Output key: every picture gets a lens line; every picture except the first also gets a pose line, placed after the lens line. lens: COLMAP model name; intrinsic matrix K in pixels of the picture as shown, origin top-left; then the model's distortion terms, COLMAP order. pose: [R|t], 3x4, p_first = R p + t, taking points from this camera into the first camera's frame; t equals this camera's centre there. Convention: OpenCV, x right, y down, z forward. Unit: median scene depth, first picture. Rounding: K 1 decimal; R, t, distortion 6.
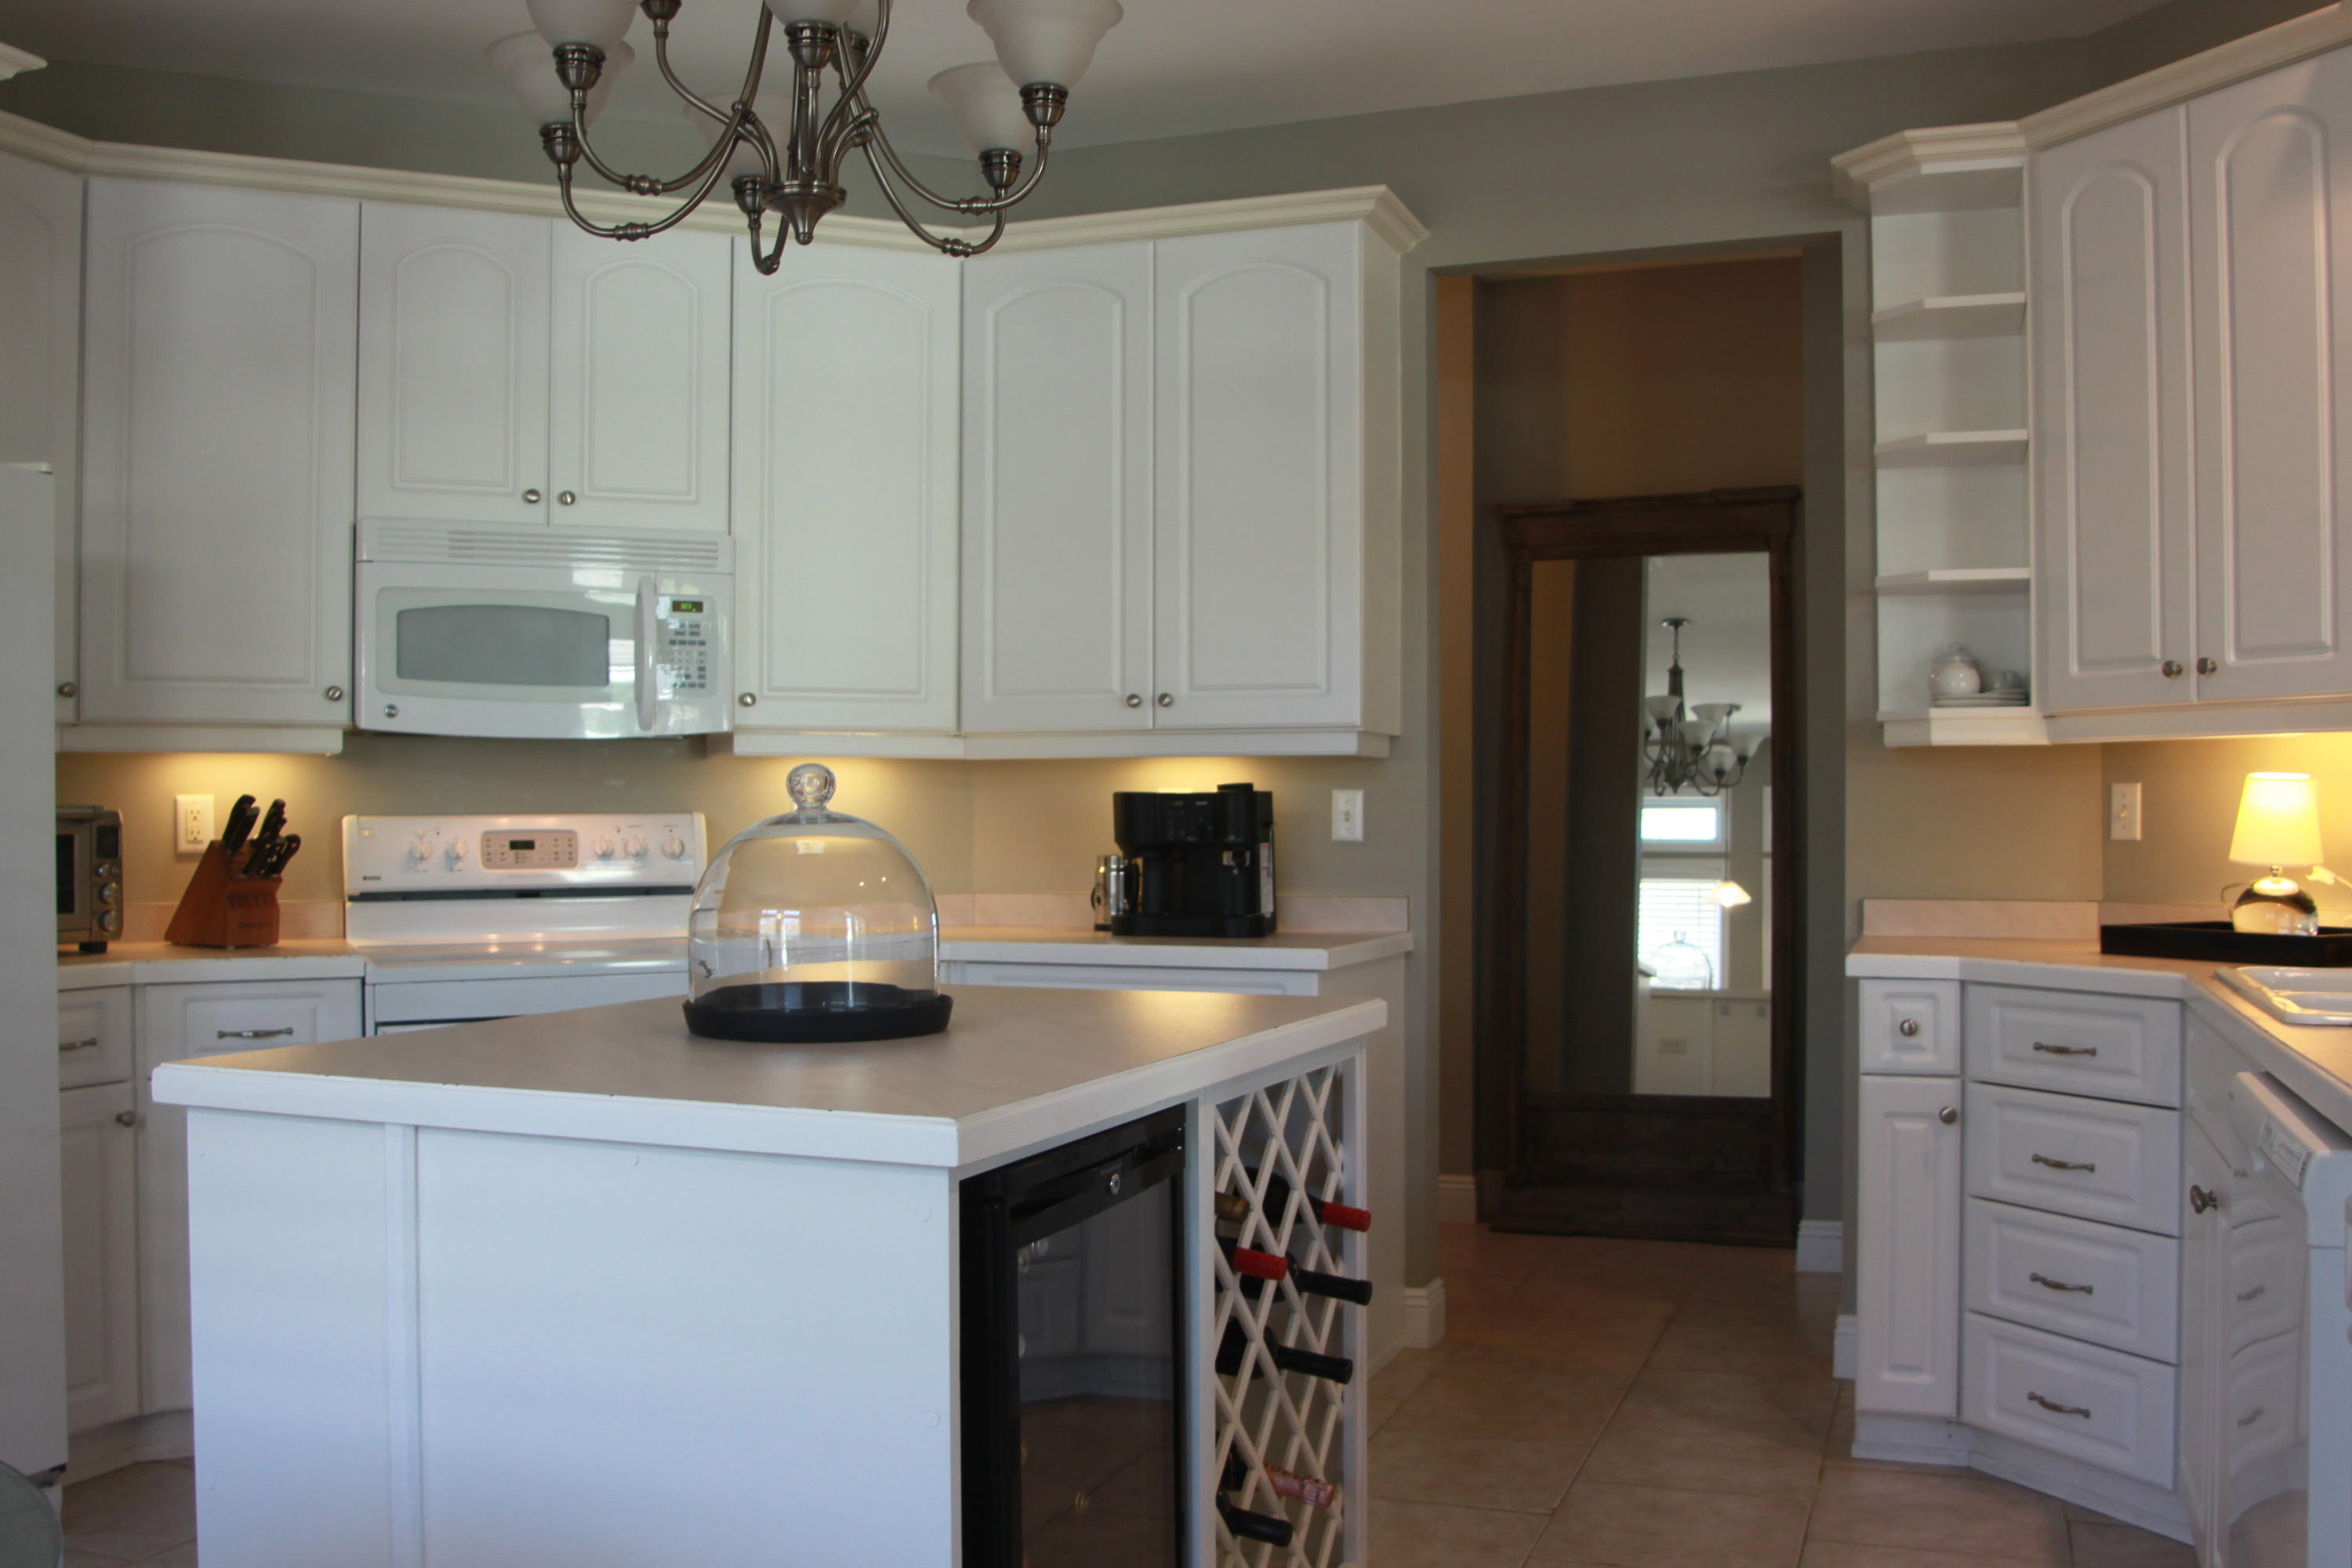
lens RADIAL K [[2217.9, 0, 1176.0], [0, 2217.9, 784.0], [0, 0, 1]] dist [-0.112205, 0.096661]
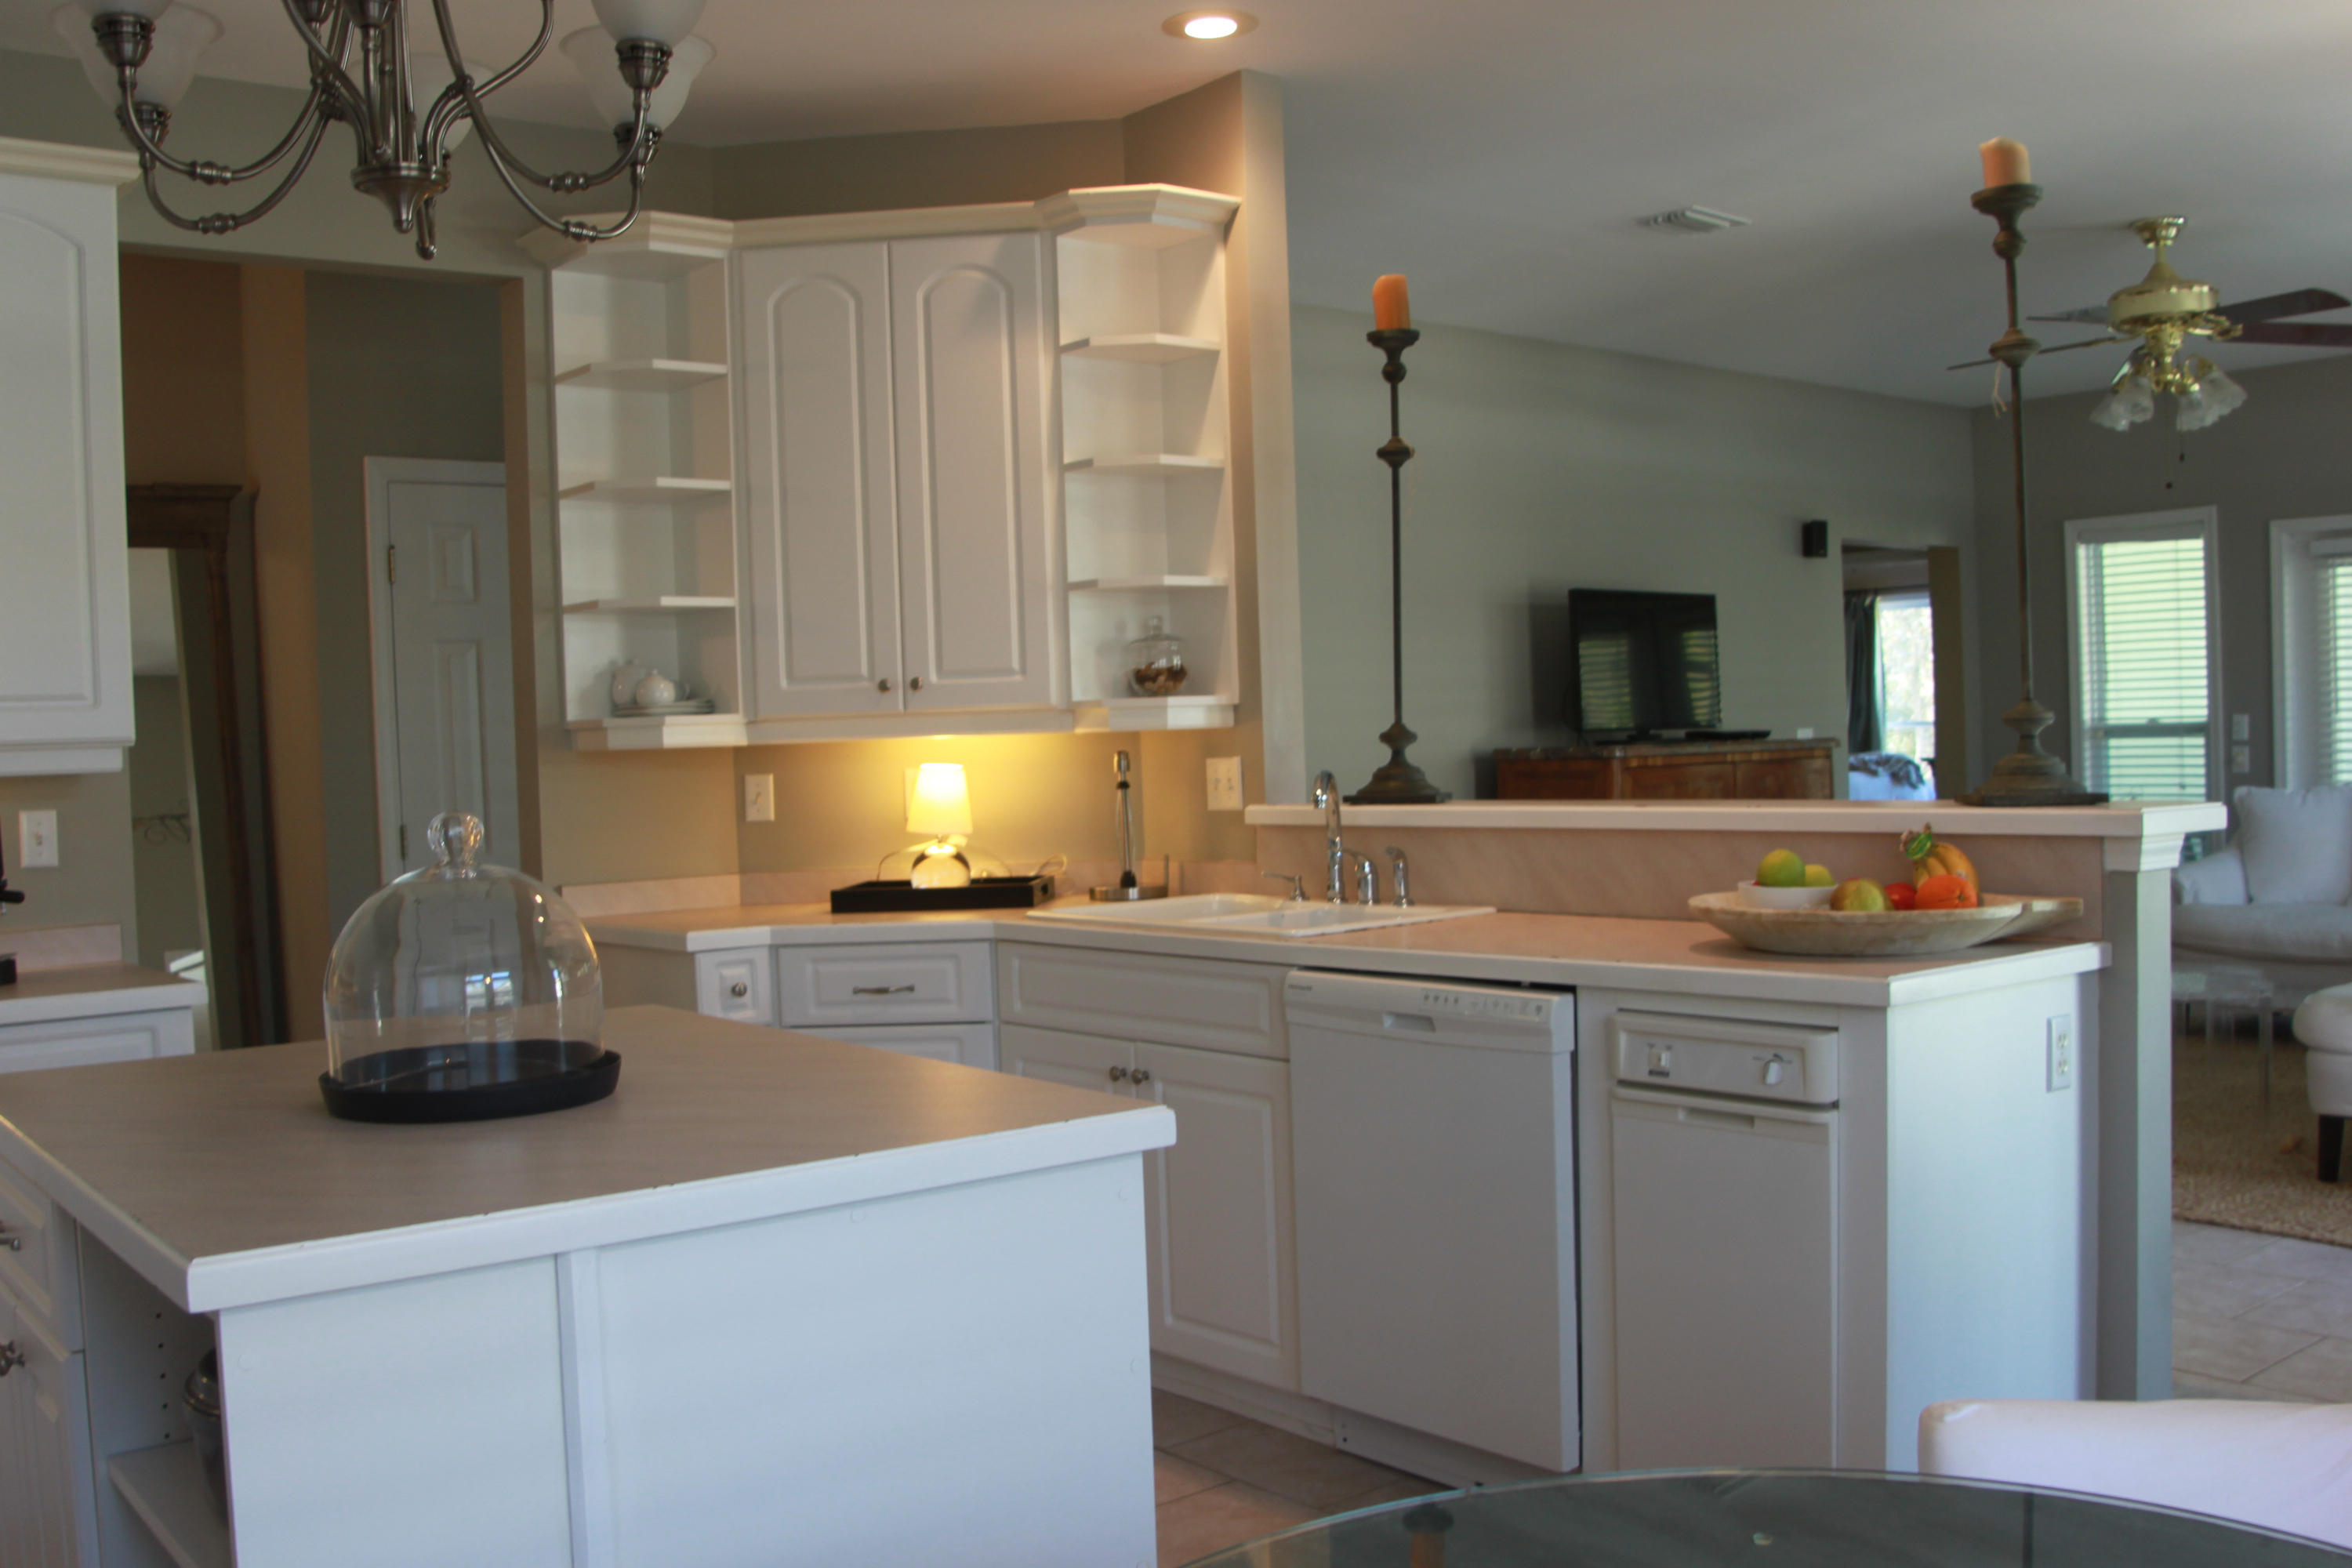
lens RADIAL K [[2217.9, 0, 1176.0], [0, 2217.9, 784.0], [0, 0, 1]] dist [-0.112205, 0.096661]
pose [[0.491079, -0.037786, 0.870295, -0.579278], [0.023740, 0.999268, 0.029990, -0.029456], [-0.870792, 0.005933, 0.491616, 0.210035]]
